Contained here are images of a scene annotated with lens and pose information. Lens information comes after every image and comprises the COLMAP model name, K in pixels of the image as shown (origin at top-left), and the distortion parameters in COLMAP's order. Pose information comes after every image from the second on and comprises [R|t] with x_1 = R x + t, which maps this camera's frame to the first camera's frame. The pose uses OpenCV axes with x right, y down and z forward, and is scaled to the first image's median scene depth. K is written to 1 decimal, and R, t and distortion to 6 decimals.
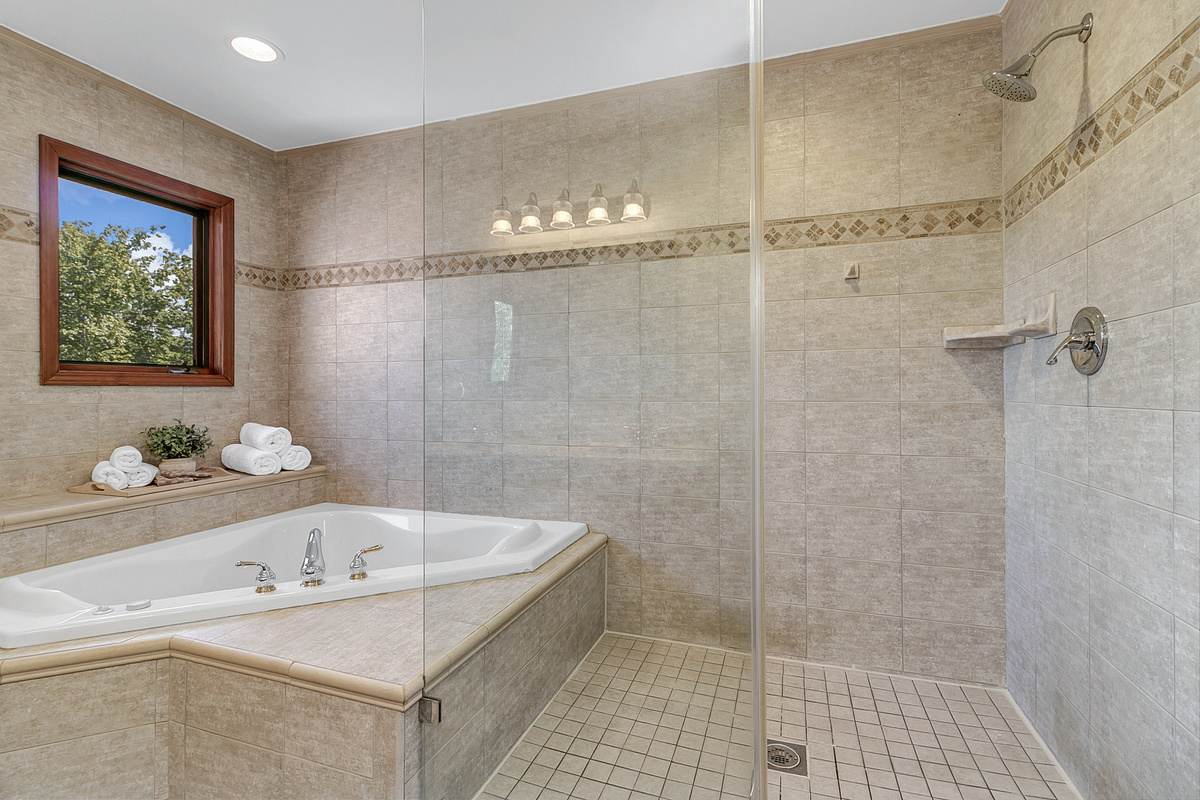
lens RADIAL K [[553.1, 0, 598.8], [0, 553.1, 390.1], [0, 0, 1]] dist [-0.000583, 0.001603]
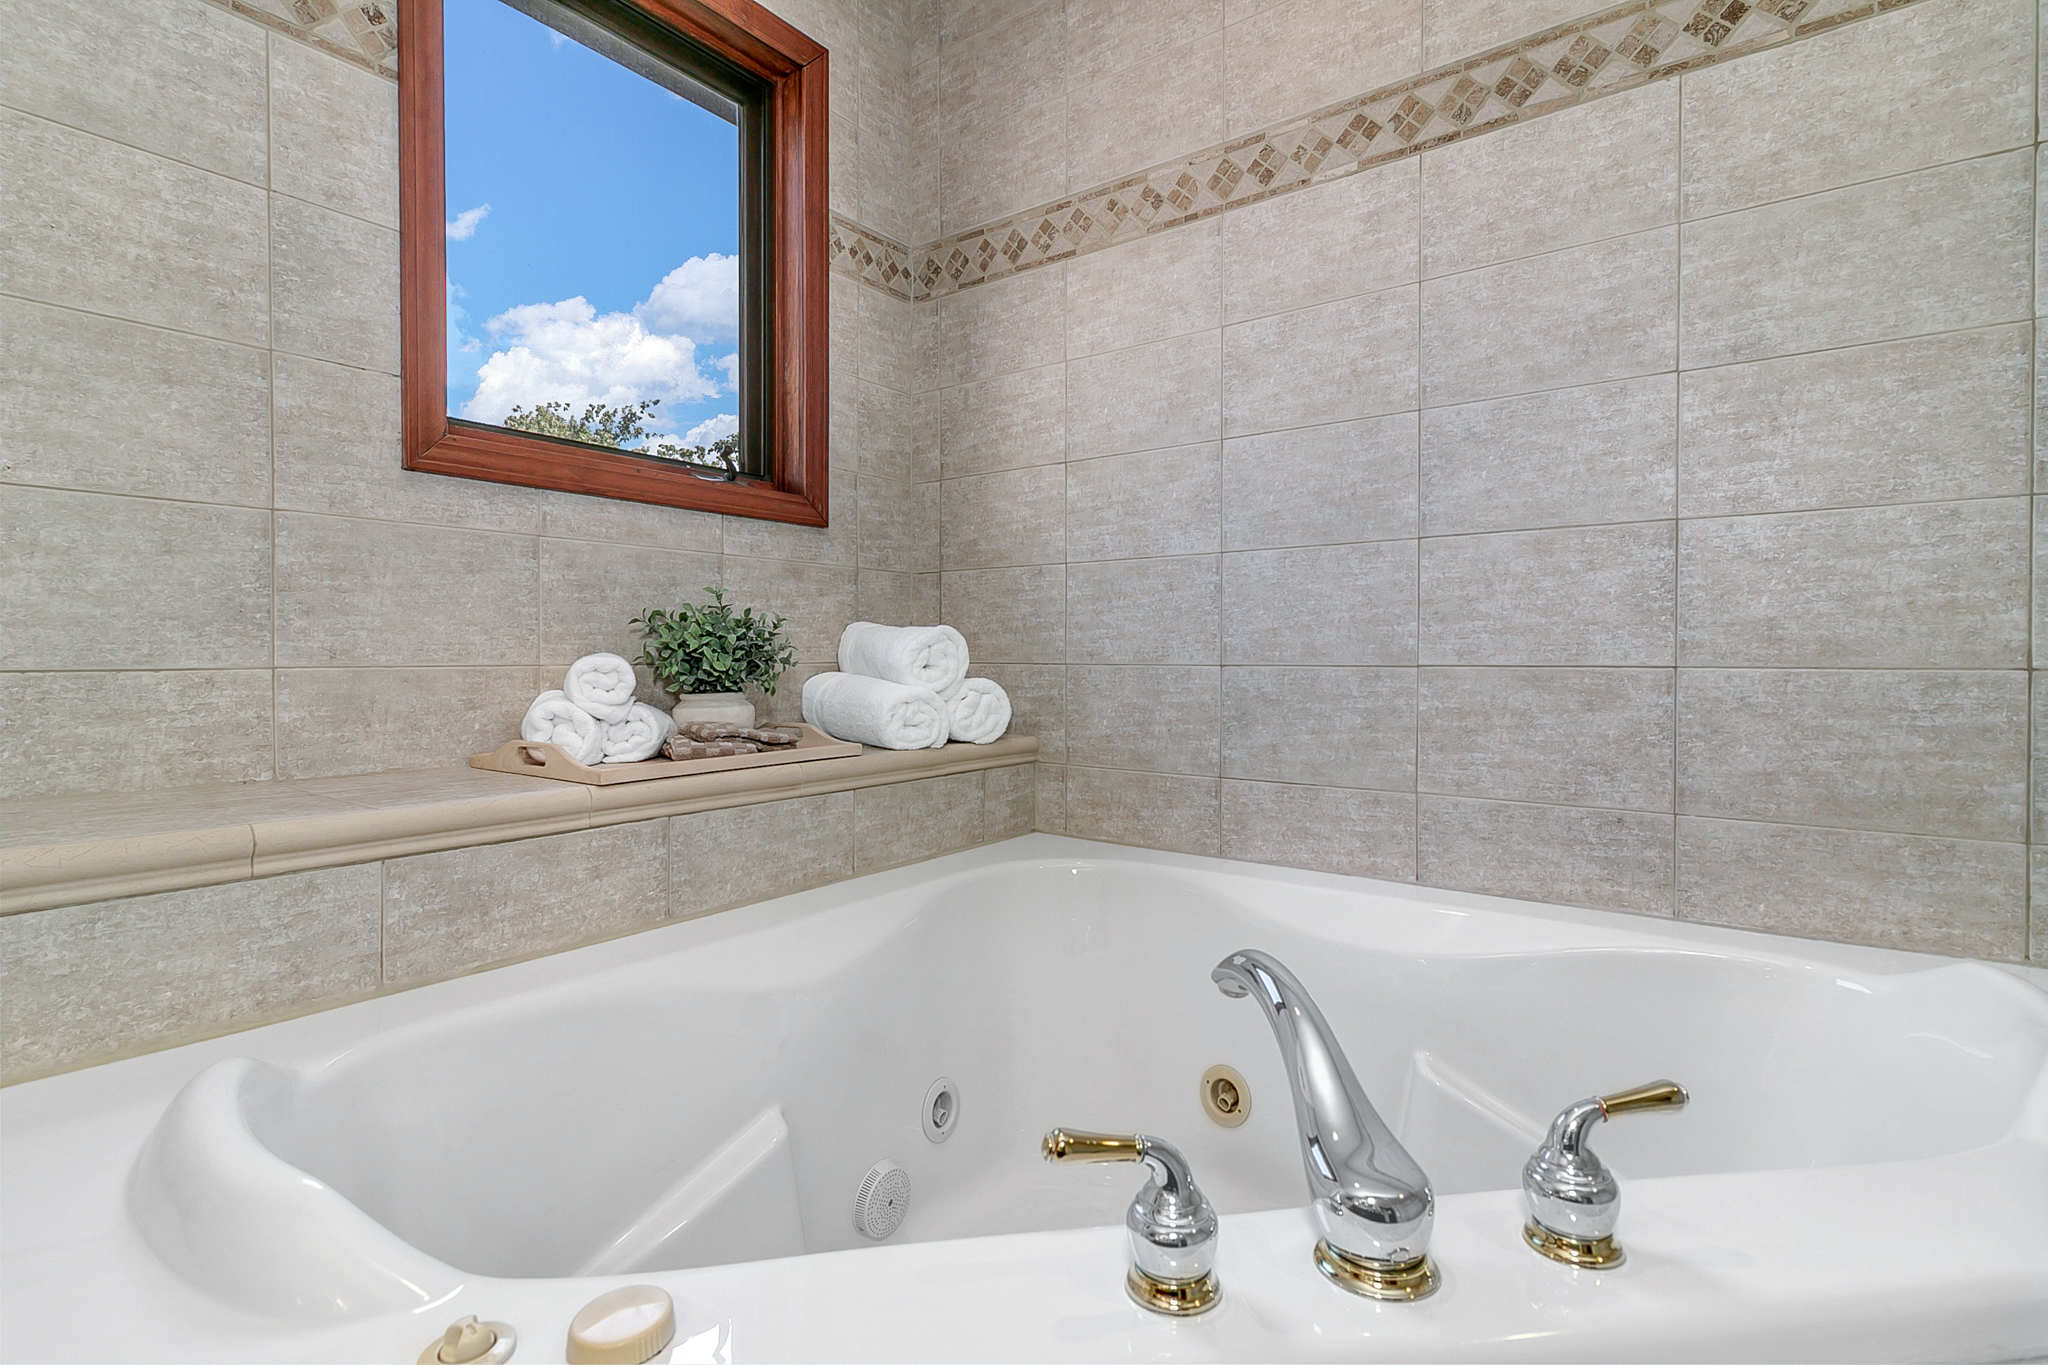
lens RADIAL K [[944.2, 0, 1019.0], [0, 944.2, 660.6], [0, 0, 1]] dist [0.006351, -0.000006]
pose [[0.954868, 0.004037, -0.297002, -0.401261], [-0.002047, 0.999973, 0.007014, 0.102856], [0.297022, -0.006089, 0.954851, 0.482587]]
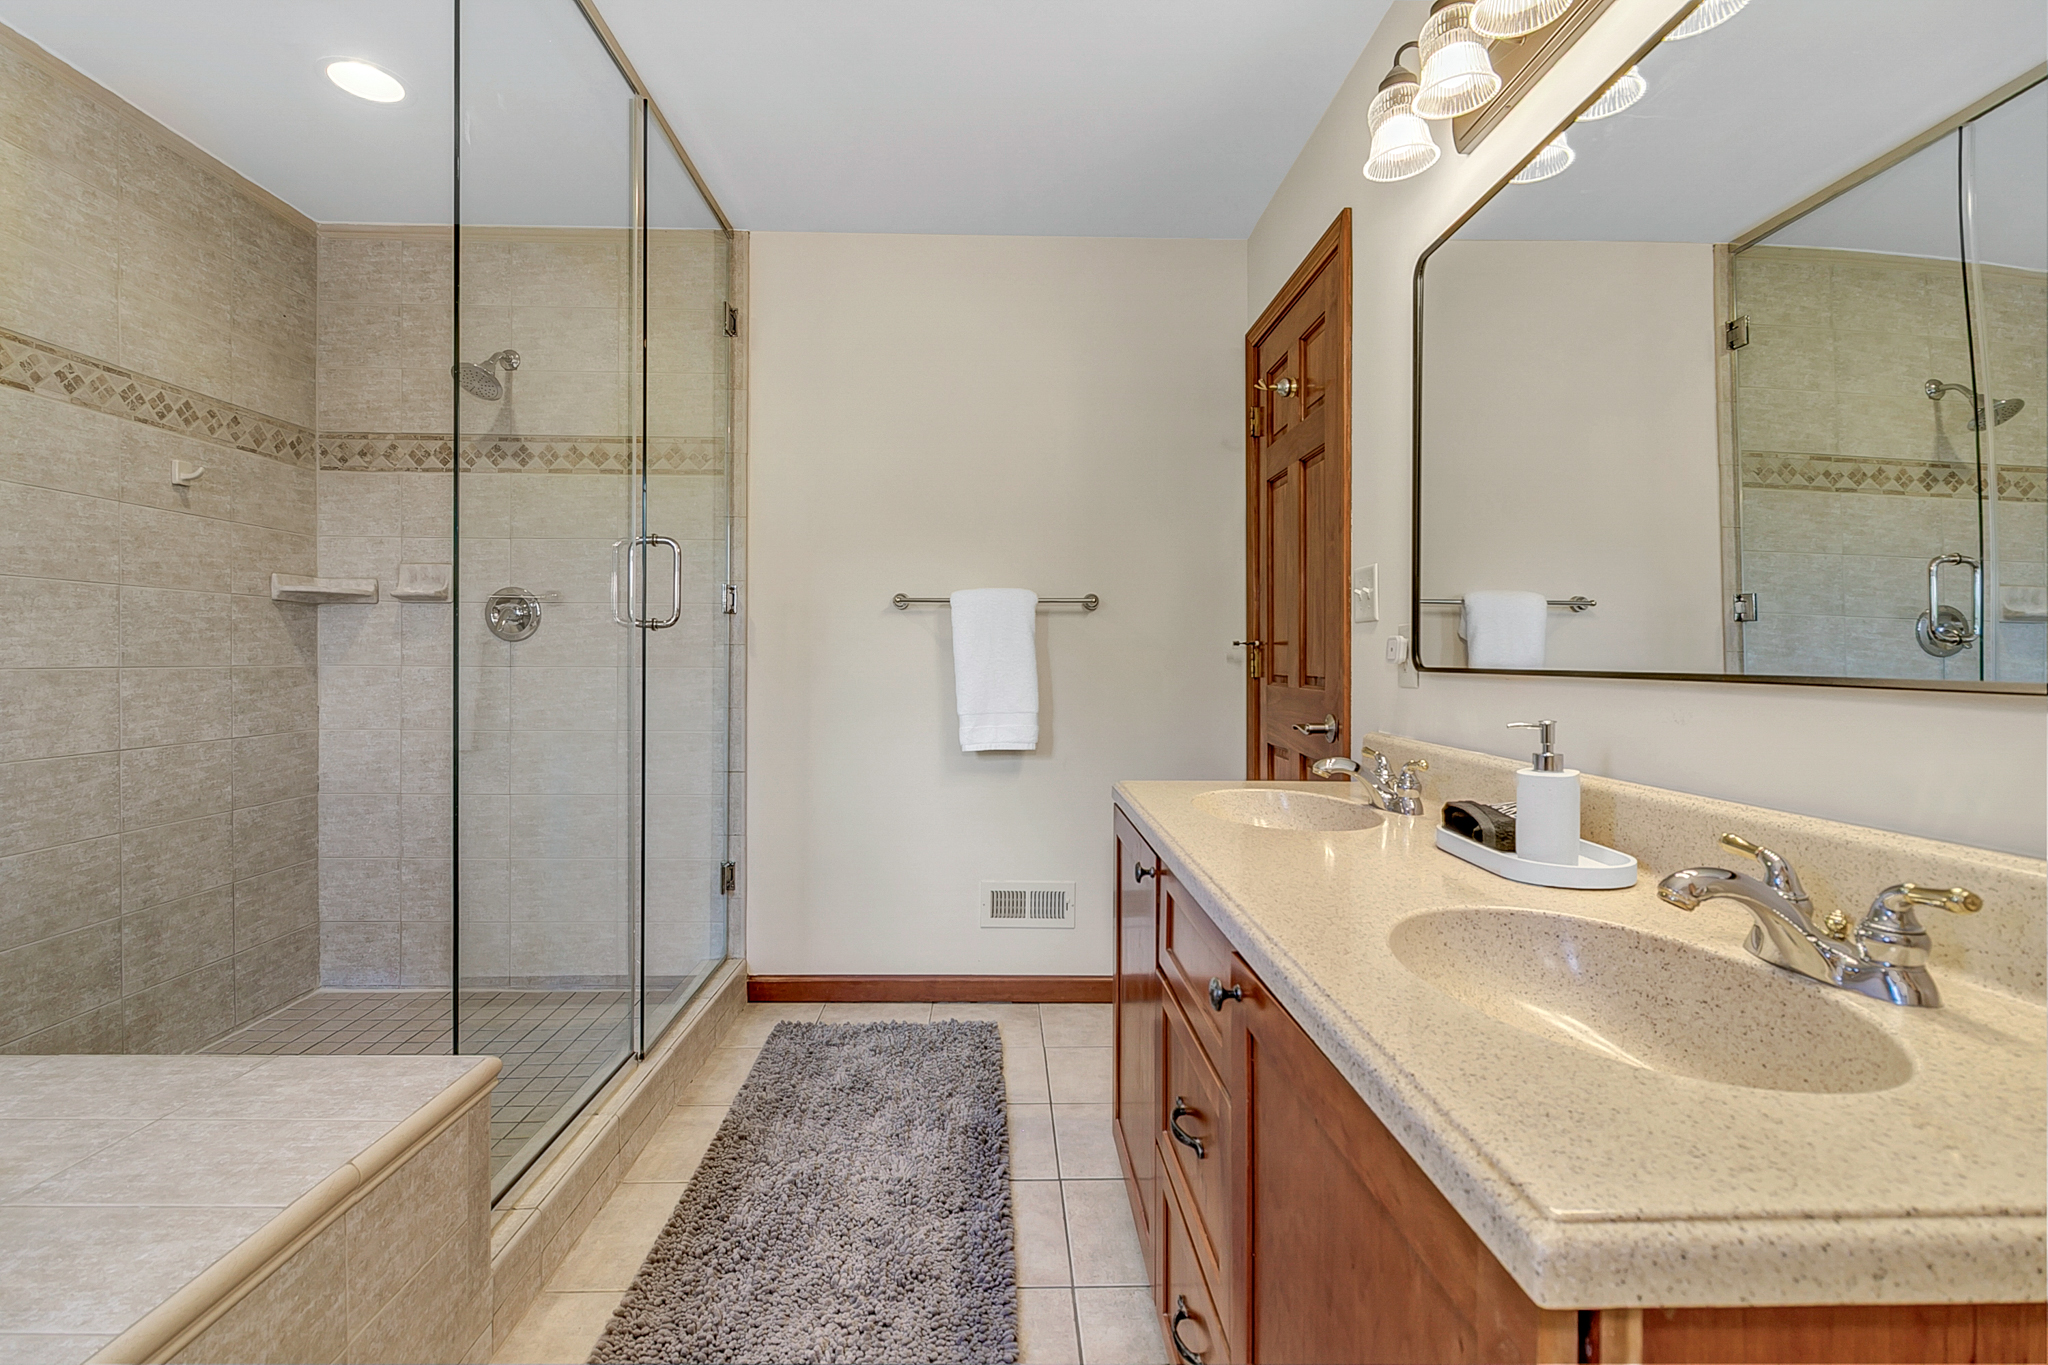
lens RADIAL K [[943.9, 0, 1022.0], [0, 943.9, 665.6], [0, 0, 1]] dist [-0.000583, 0.001603]
pose [[-0.356178, -0.004797, 0.934406, -0.922944], [-0.006044, 0.999978, 0.002830, 0.009016], [-0.934399, -0.004639, -0.356199, 0.417213]]
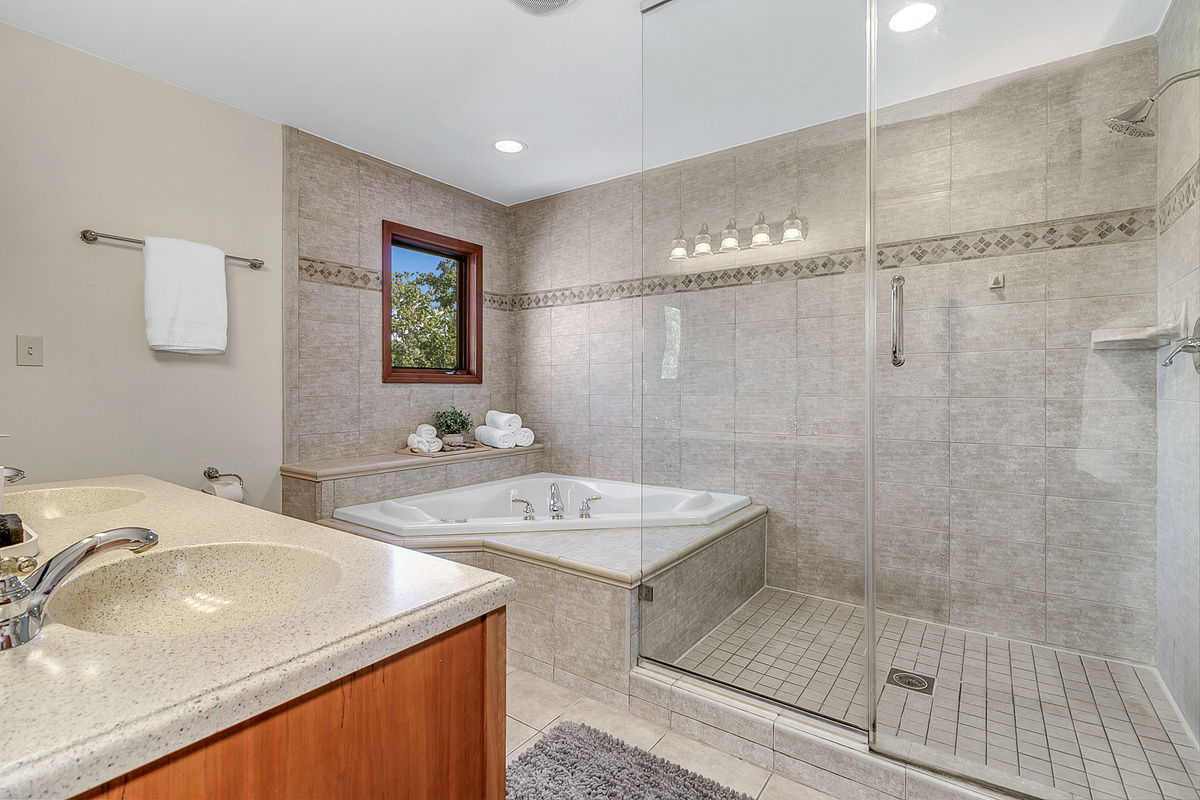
lens RADIAL K [[553.1, 0, 598.8], [0, 553.1, 390.1], [0, 0, 1]] dist [-0.000583, 0.001603]
pose [[0.959241, 0.004608, -0.282553, 0.002572], [-0.002797, 0.999973, 0.006812, -0.000321], [0.282576, -0.005744, 0.959228, -0.279913]]
